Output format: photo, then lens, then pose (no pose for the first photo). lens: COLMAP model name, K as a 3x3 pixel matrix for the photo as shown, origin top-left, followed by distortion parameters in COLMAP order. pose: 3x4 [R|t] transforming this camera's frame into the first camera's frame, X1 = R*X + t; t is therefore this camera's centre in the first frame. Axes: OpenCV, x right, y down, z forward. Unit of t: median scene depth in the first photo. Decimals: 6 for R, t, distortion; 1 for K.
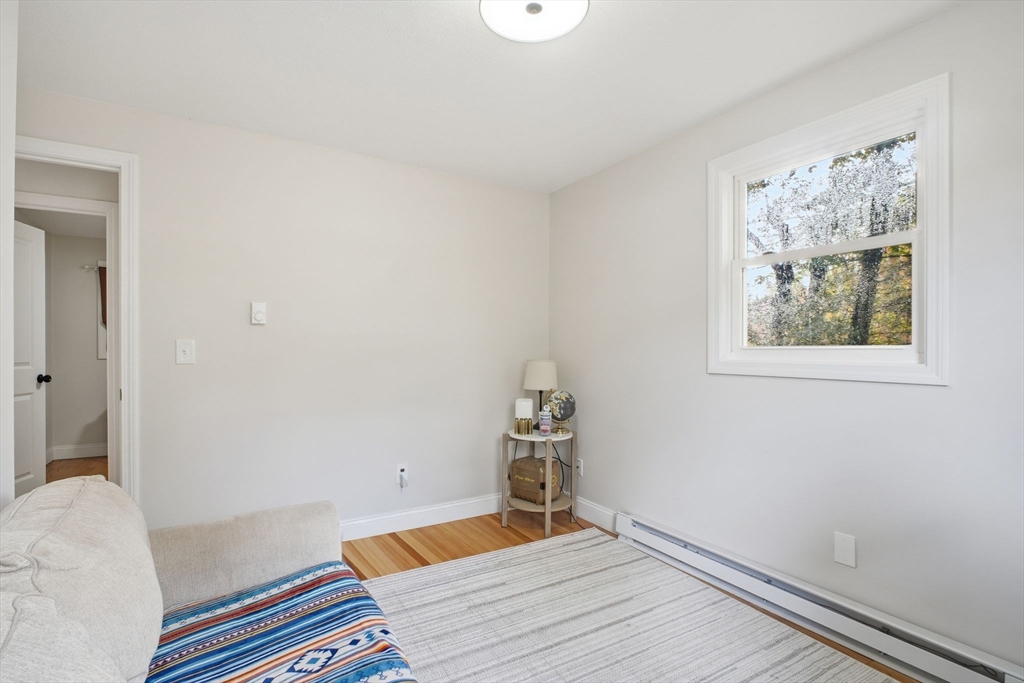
lens RADIAL K [[478.6, 0, 509.5], [0, 478.6, 348.7], [0, 0, 1]] dist [-0.000935, -0.000840]
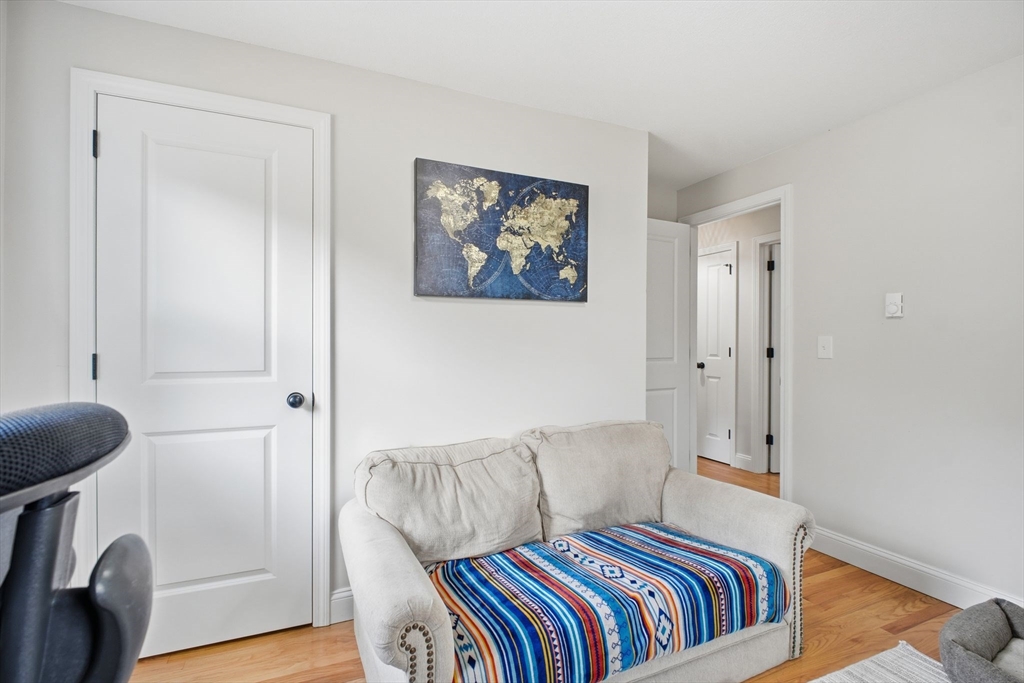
lens RADIAL K [[478.6, 0, 510.4], [0, 478.6, 338.5], [0, 0, 1]] dist [-0.000935, -0.000840]
pose [[-0.105235, -0.008770, -0.994409, 0.815272], [-0.004248, 0.999956, -0.008369, -0.001543], [0.994438, 0.003344, -0.105267, 0.704618]]
